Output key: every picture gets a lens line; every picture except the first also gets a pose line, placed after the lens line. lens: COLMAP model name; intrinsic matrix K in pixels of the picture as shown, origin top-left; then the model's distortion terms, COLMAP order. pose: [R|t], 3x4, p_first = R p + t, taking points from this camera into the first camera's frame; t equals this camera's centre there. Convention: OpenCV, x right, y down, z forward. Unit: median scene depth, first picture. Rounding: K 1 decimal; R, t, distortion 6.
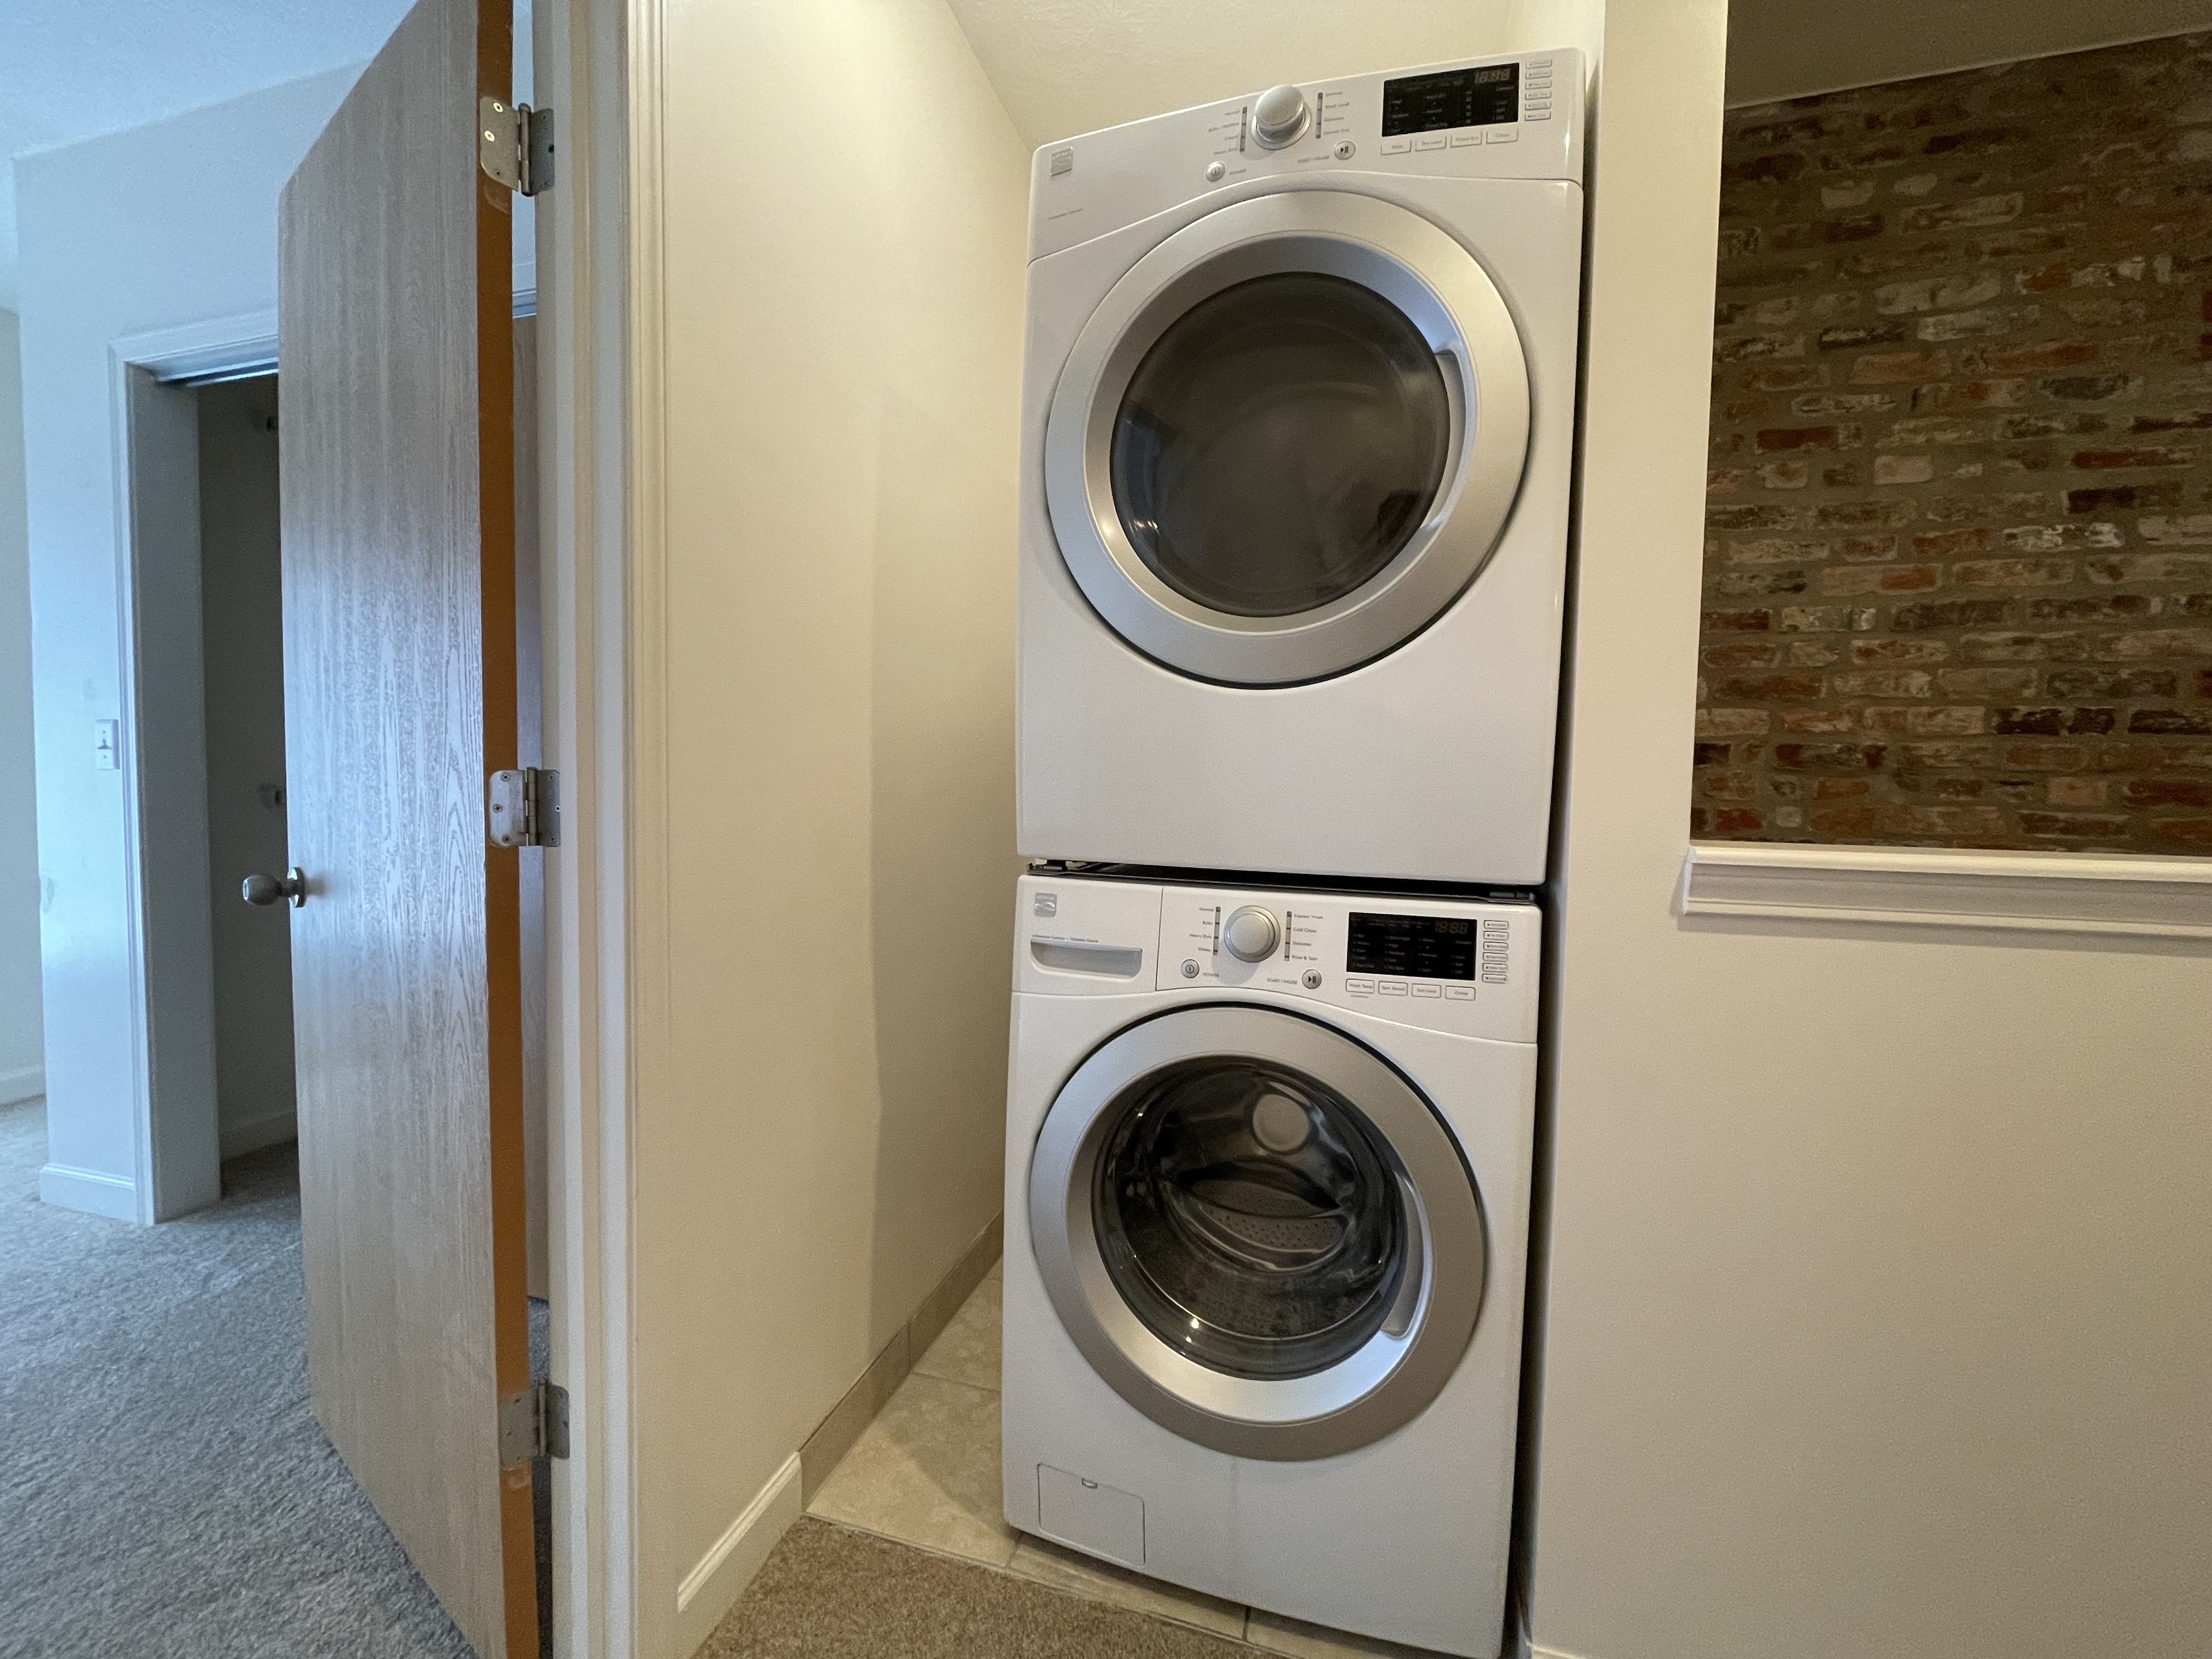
lens RADIAL K [[888.5, 0, 1107.3], [0, 888.5, 832.9], [0, 0, 1]] dist [-0.001795, -0.000219]
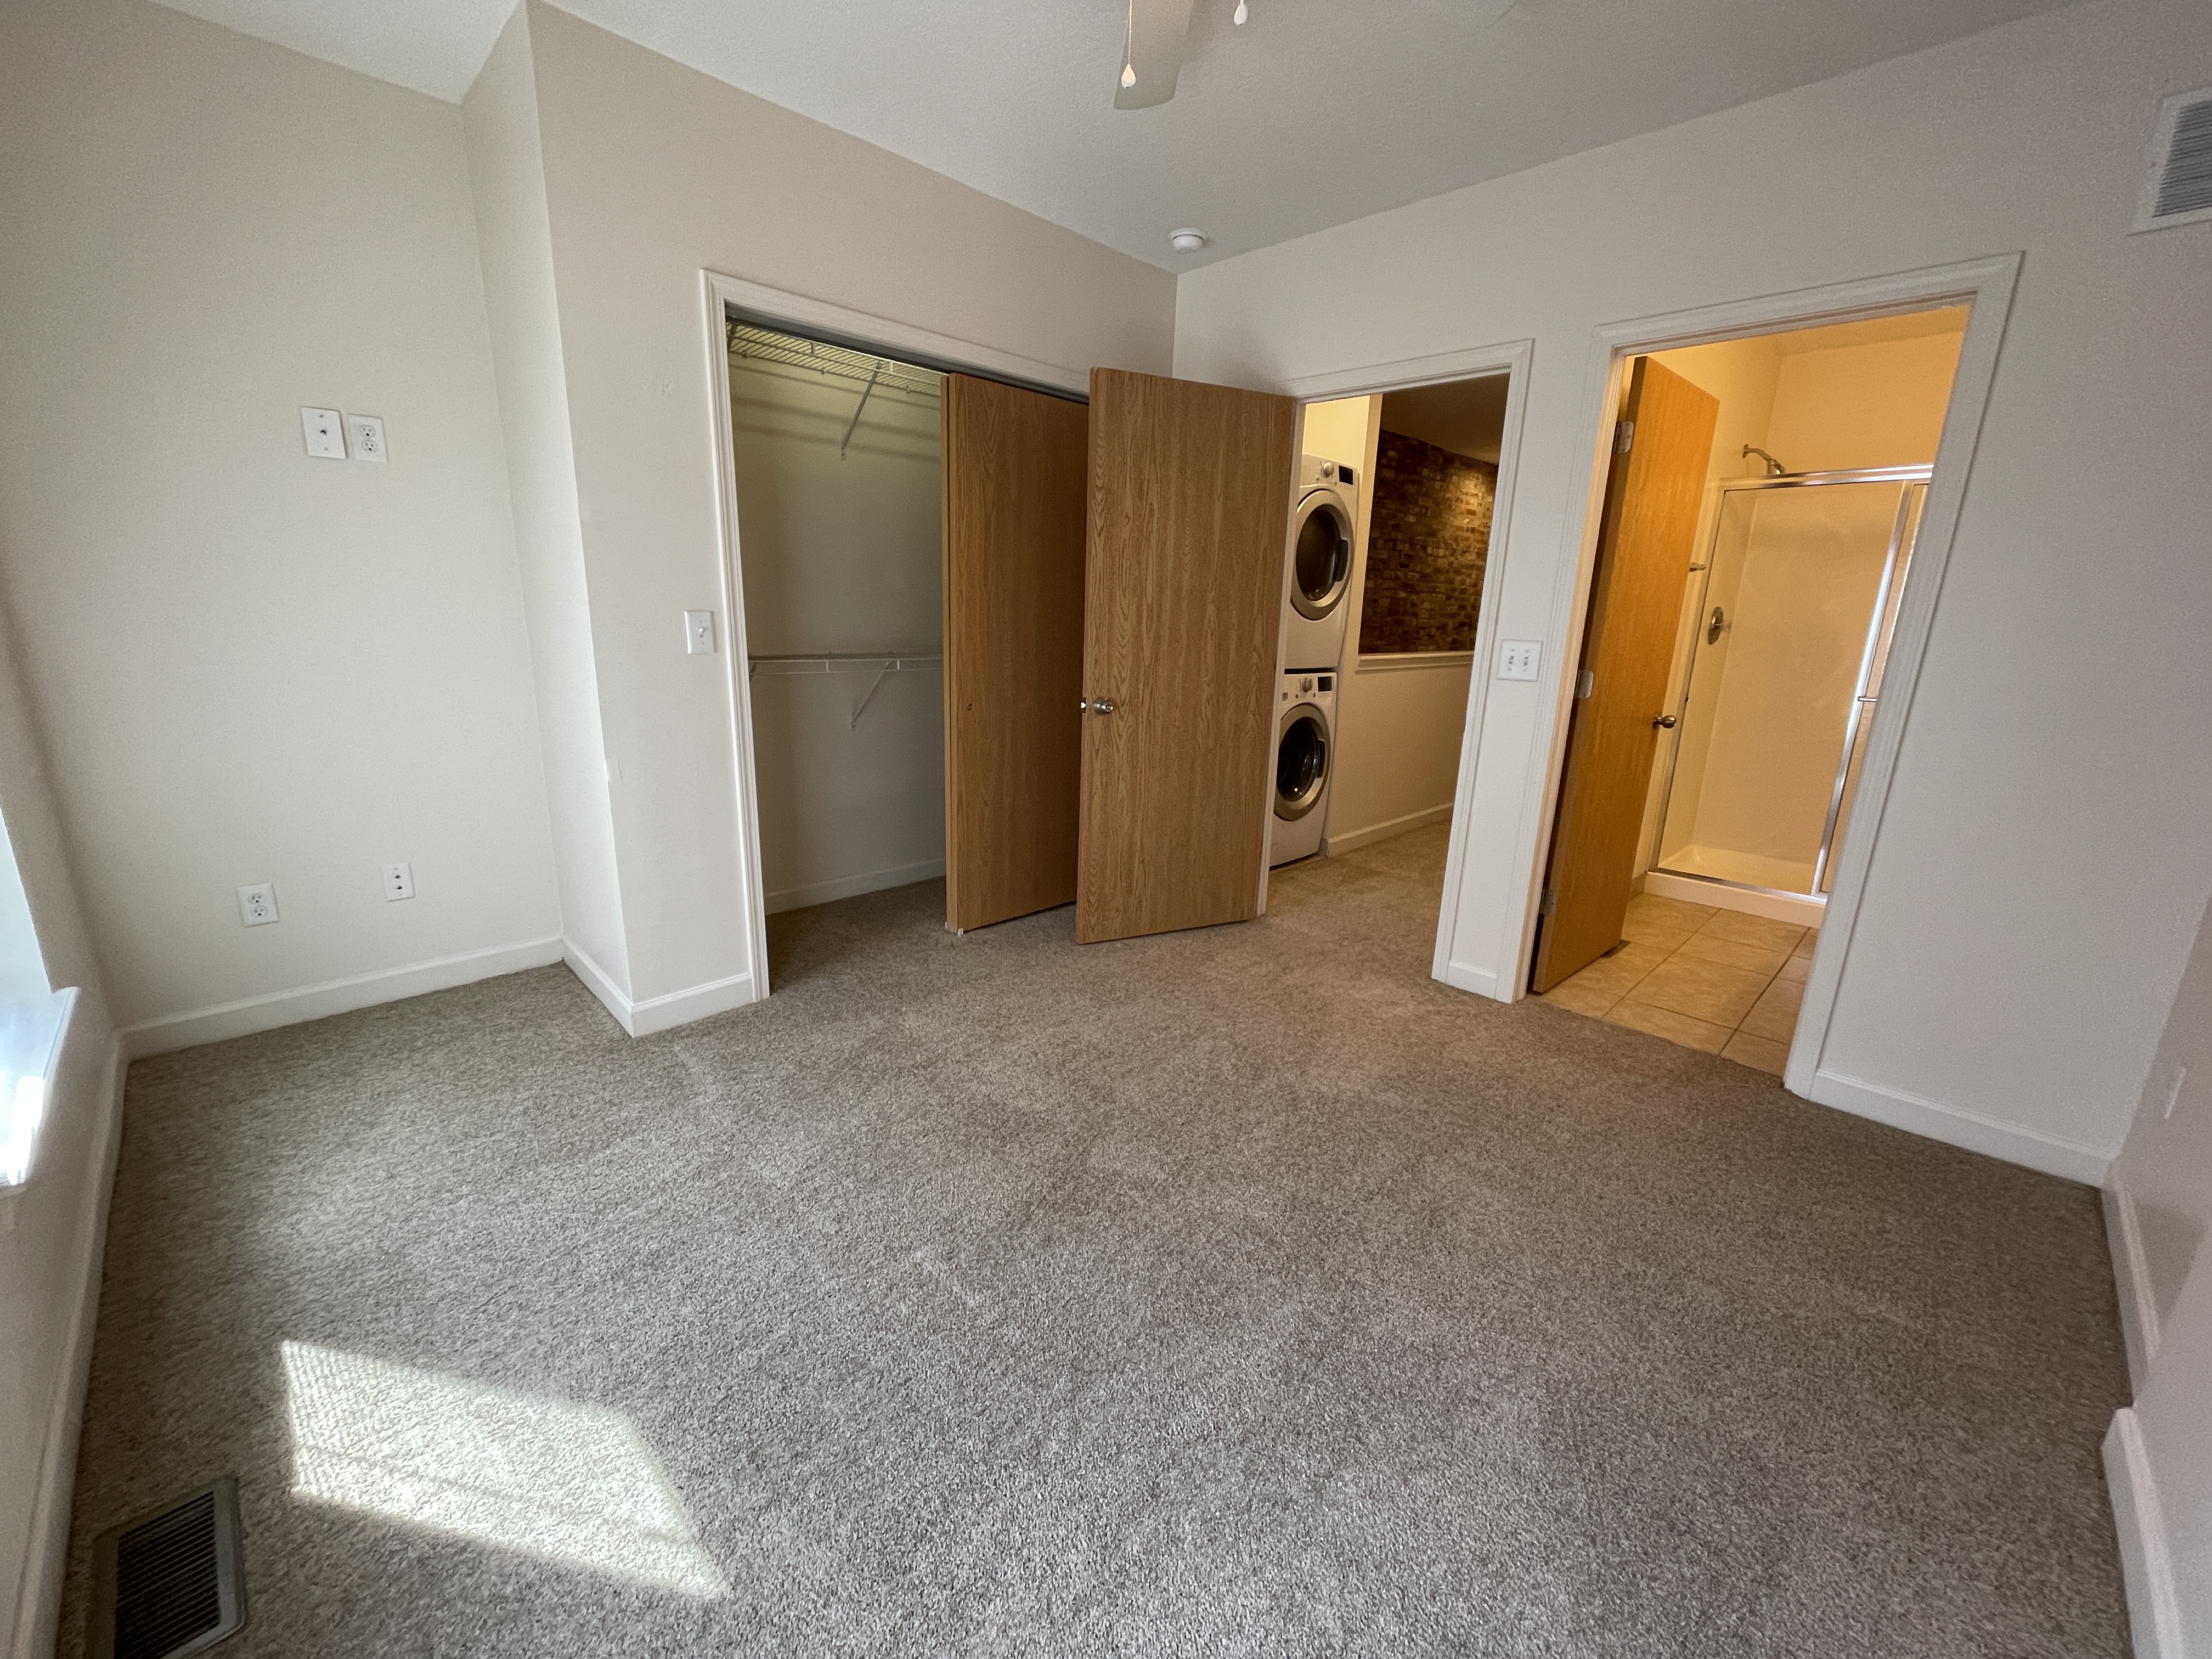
lens RADIAL K [[888.5, 0, 1107.5], [0, 888.5, 828.4], [0, 0, 1]] dist [-0.001795, -0.000219]
pose [[0.483336, -0.217056, 0.848099, -2.364193], [0.024744, 0.971775, 0.234607, -0.133384], [-0.875085, -0.092408, 0.475065, -0.087638]]
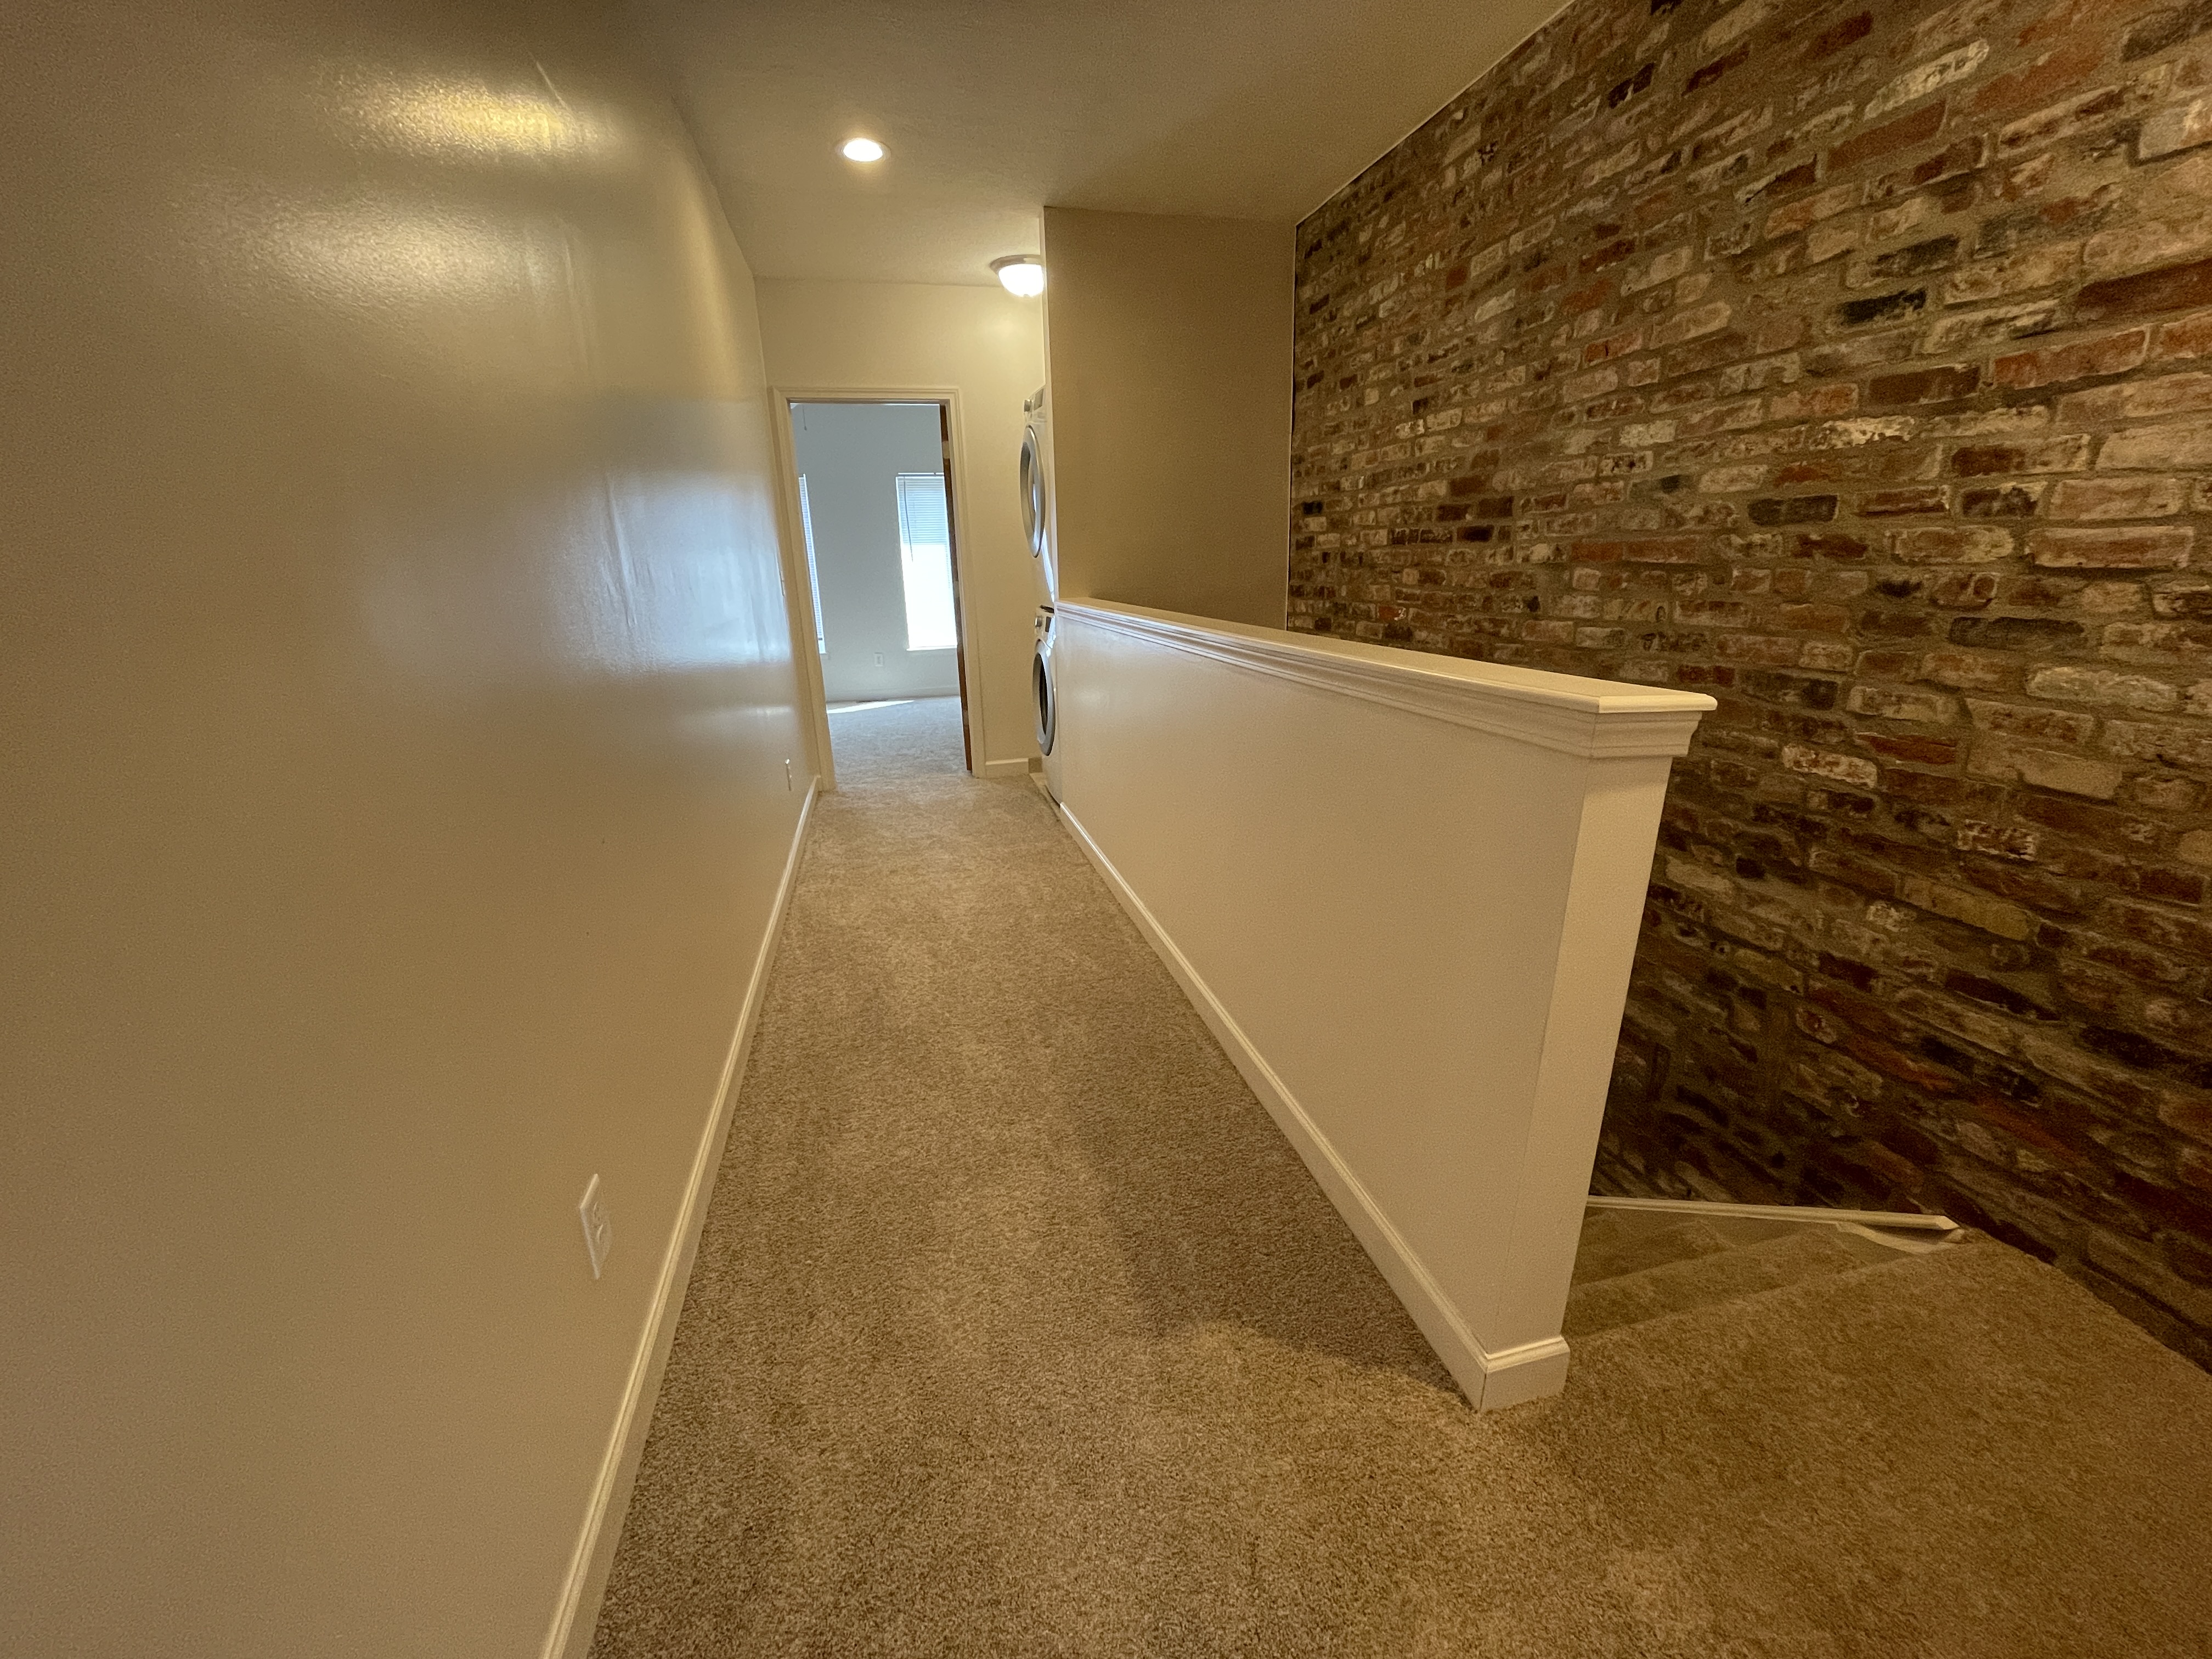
lens RADIAL K [[888.5, 0, 1105.0], [0, 888.5, 833.4], [0, 0, 1]] dist [-0.001795, -0.000219]
pose [[0.500925, 0.226880, -0.835225, 2.452128], [-0.011714, 0.966719, 0.255573, 0.004490], [0.865412, -0.118240, 0.486911, -0.505013]]
